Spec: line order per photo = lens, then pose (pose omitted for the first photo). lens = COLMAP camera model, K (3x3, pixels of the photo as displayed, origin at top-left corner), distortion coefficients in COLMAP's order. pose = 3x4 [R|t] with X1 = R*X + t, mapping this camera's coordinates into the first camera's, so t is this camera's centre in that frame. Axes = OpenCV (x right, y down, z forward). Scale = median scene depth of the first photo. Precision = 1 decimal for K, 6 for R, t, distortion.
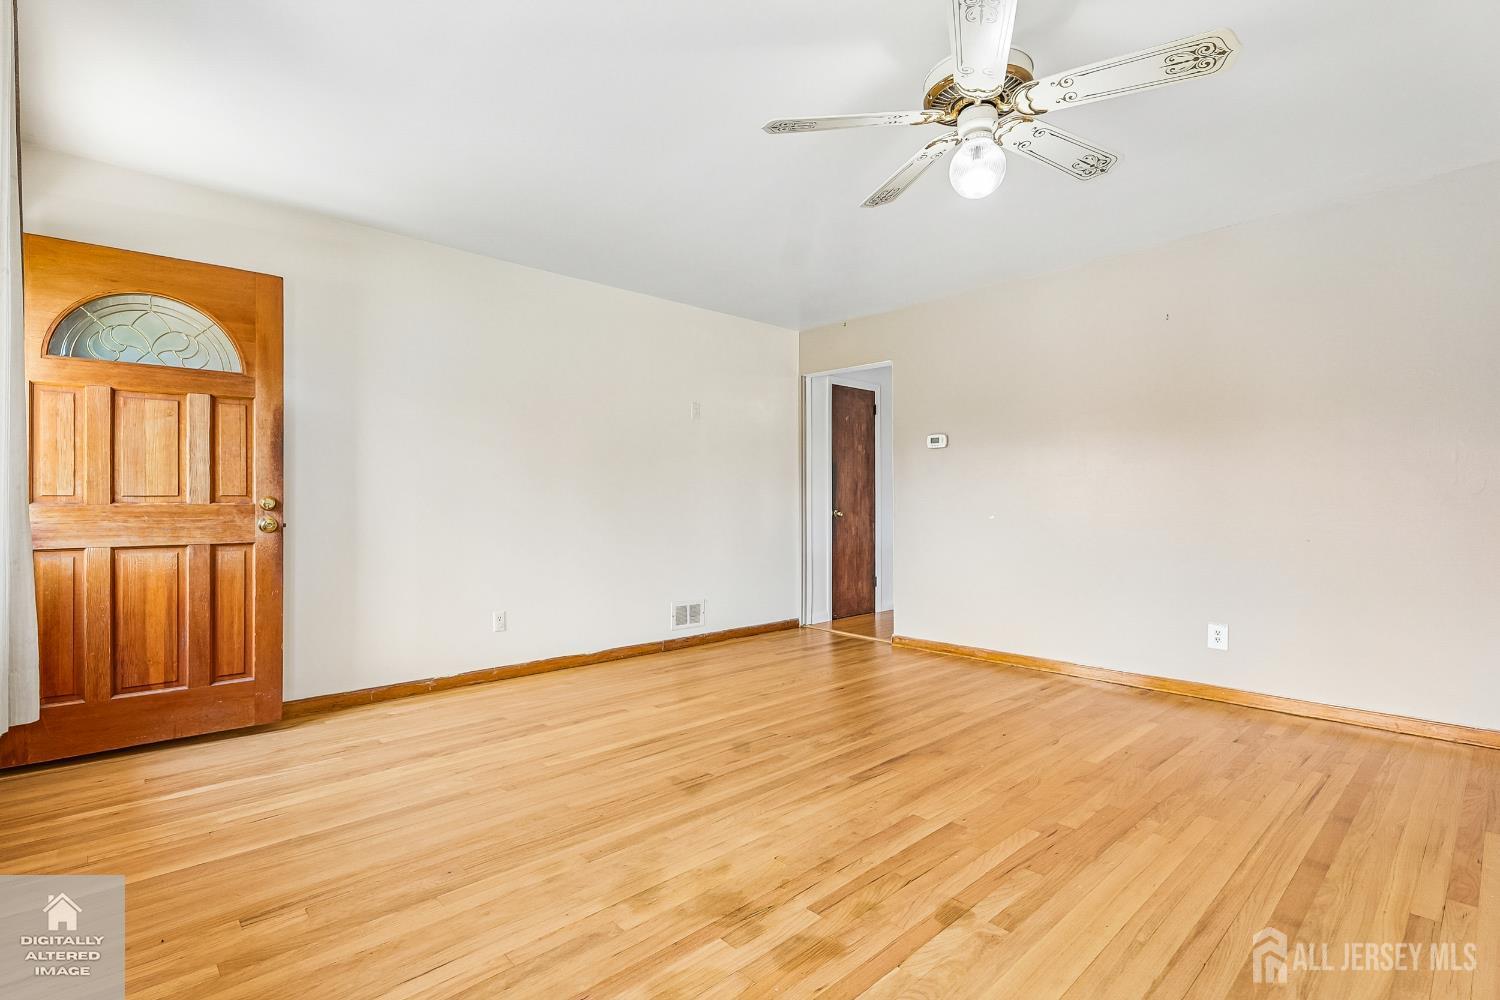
lens RADIAL K [[708.8, 0, 750.5], [0, 708.8, 502.1], [0, 0, 1]] dist [0.004156, -0.000491]
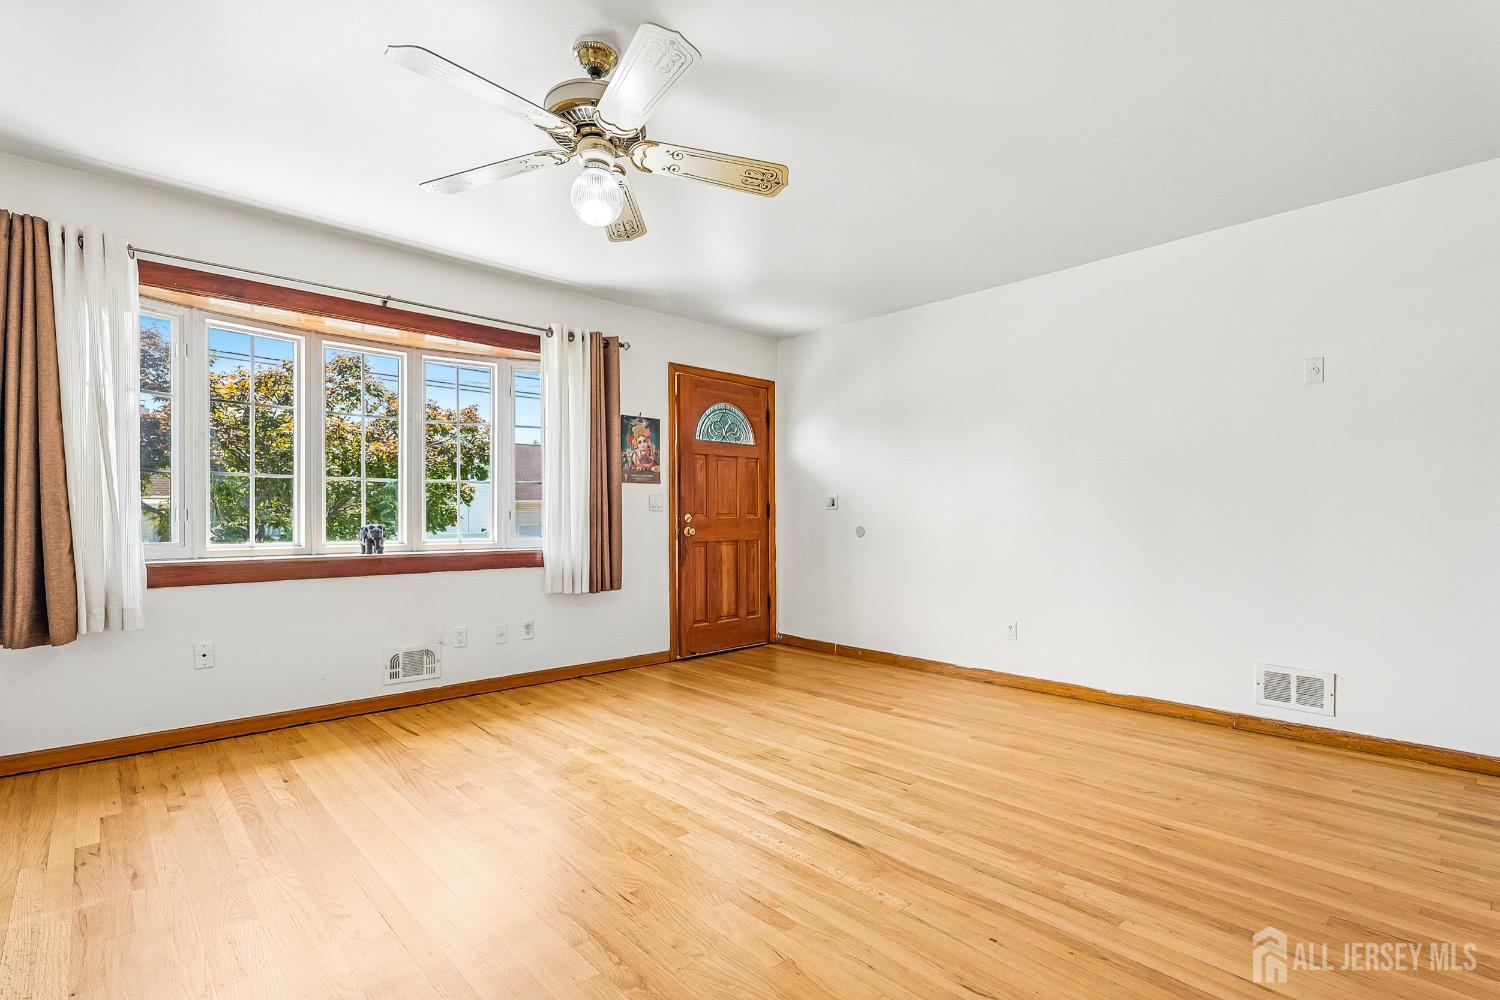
lens RADIAL K [[708.8, 0, 753.0], [0, 708.8, 511.3], [0, 0, 1]] dist [0.004156, -0.000491]
pose [[-0.011995, -0.010509, -0.999873, 0.874180], [0.003013, 0.999940, -0.010546, 0.001903], [0.999924, -0.003139, -0.011963, 0.787524]]
